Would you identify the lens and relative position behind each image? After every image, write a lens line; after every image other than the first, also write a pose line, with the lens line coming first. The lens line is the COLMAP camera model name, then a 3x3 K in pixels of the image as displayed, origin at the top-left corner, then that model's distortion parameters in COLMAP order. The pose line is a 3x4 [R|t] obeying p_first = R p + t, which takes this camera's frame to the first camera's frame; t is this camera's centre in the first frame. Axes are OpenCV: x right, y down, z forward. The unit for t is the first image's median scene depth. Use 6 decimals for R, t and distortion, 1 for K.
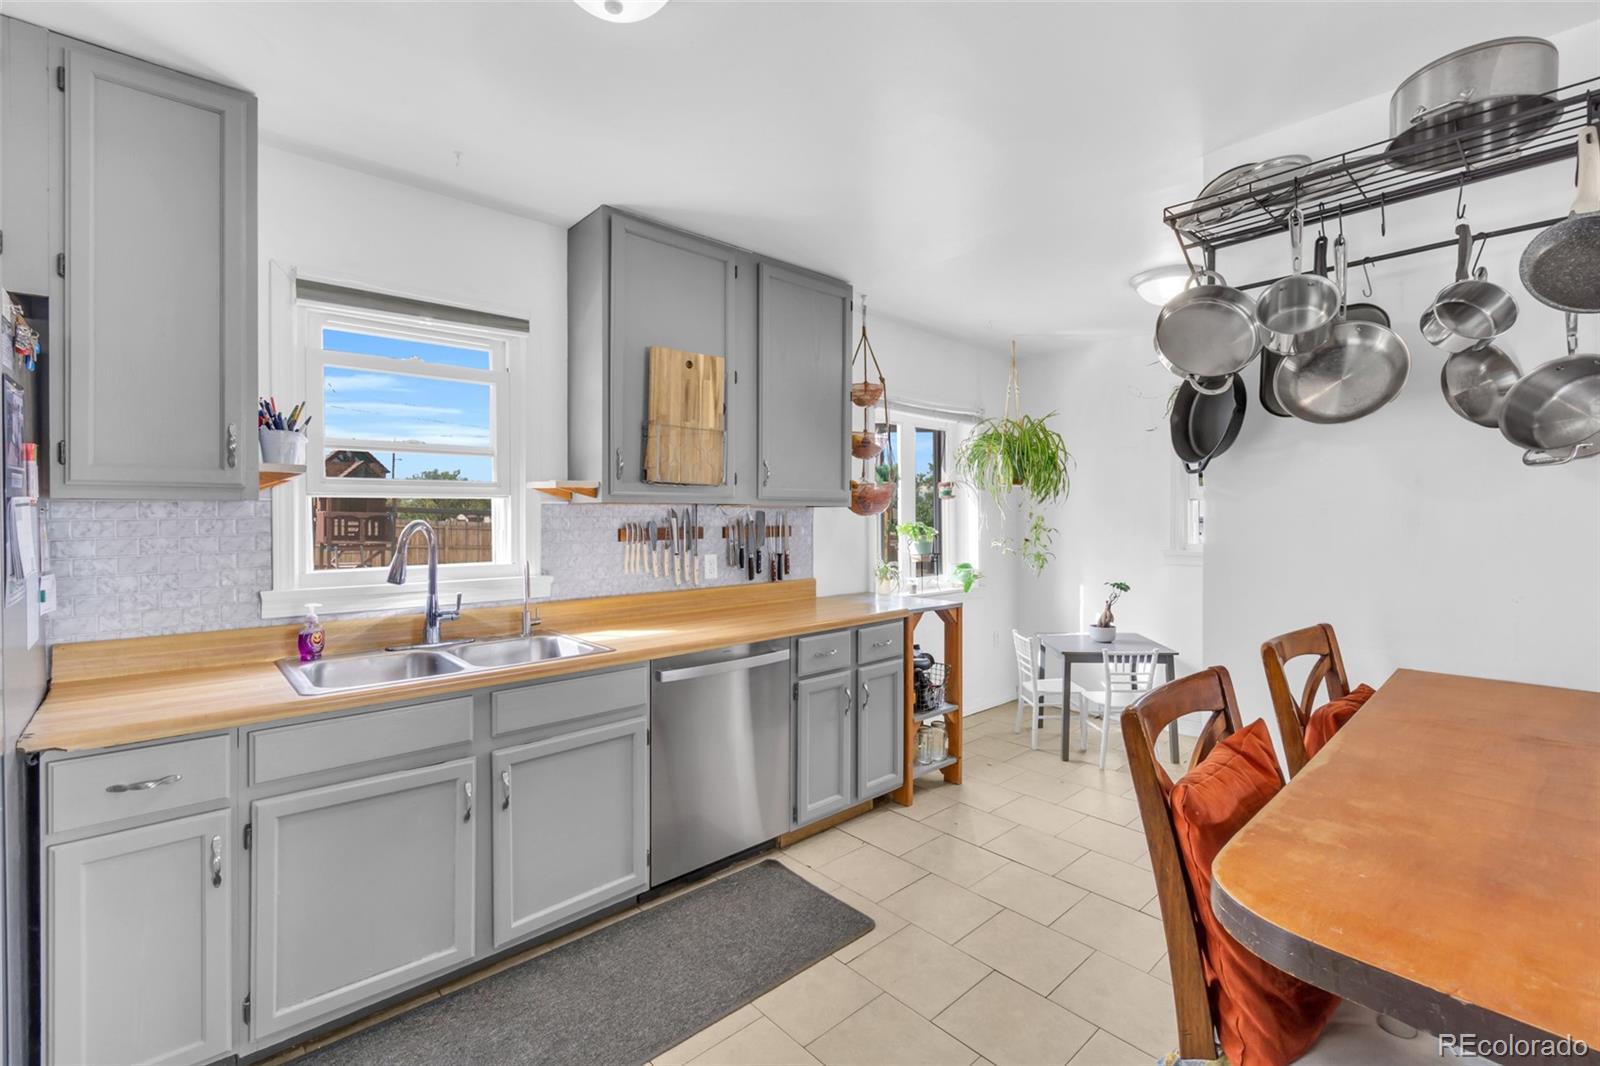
lens RADIAL K [[695.6, 0, 792.6], [0, 695.6, 515.1], [0, 0, 1]] dist [-0.008277, 0.002892]
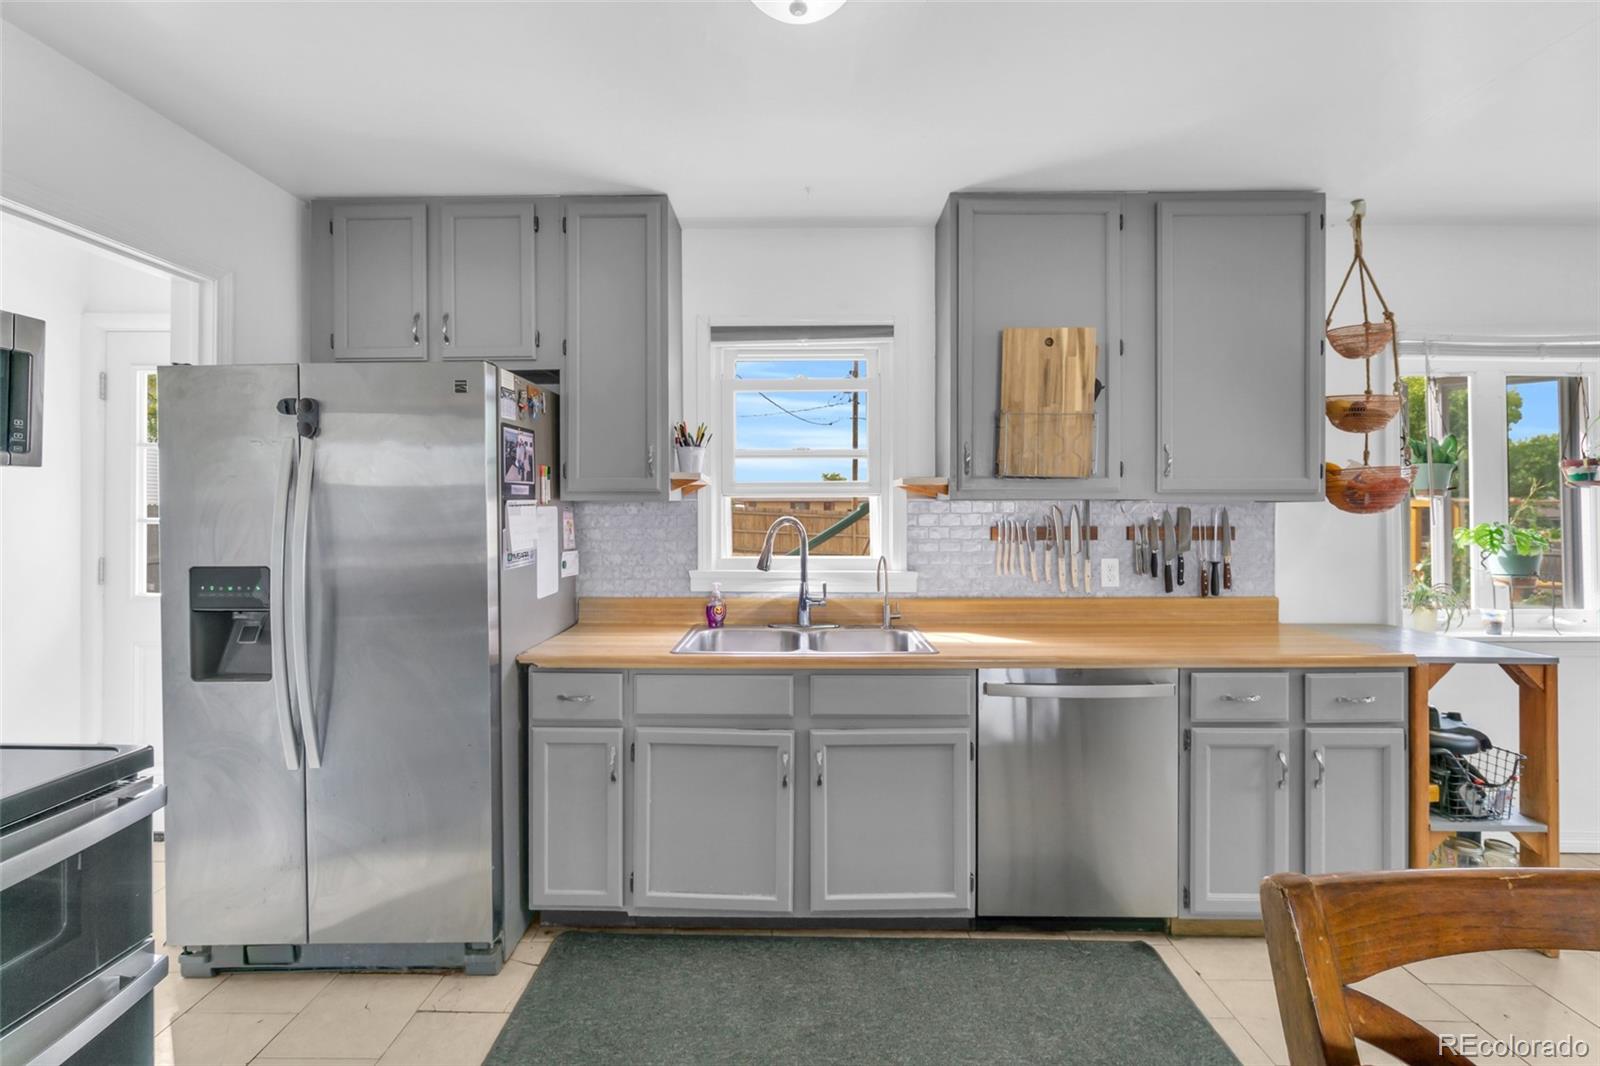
lens RADIAL K [[695.6, 0, 796.2], [0, 695.6, 508.1], [0, 0, 1]] dist [-0.008277, 0.002892]
pose [[0.734446, -0.001924, -0.678665, 0.221548], [-0.001663, 0.999988, -0.004634, -0.001312], [0.678665, 0.004532, 0.734434, 0.140490]]
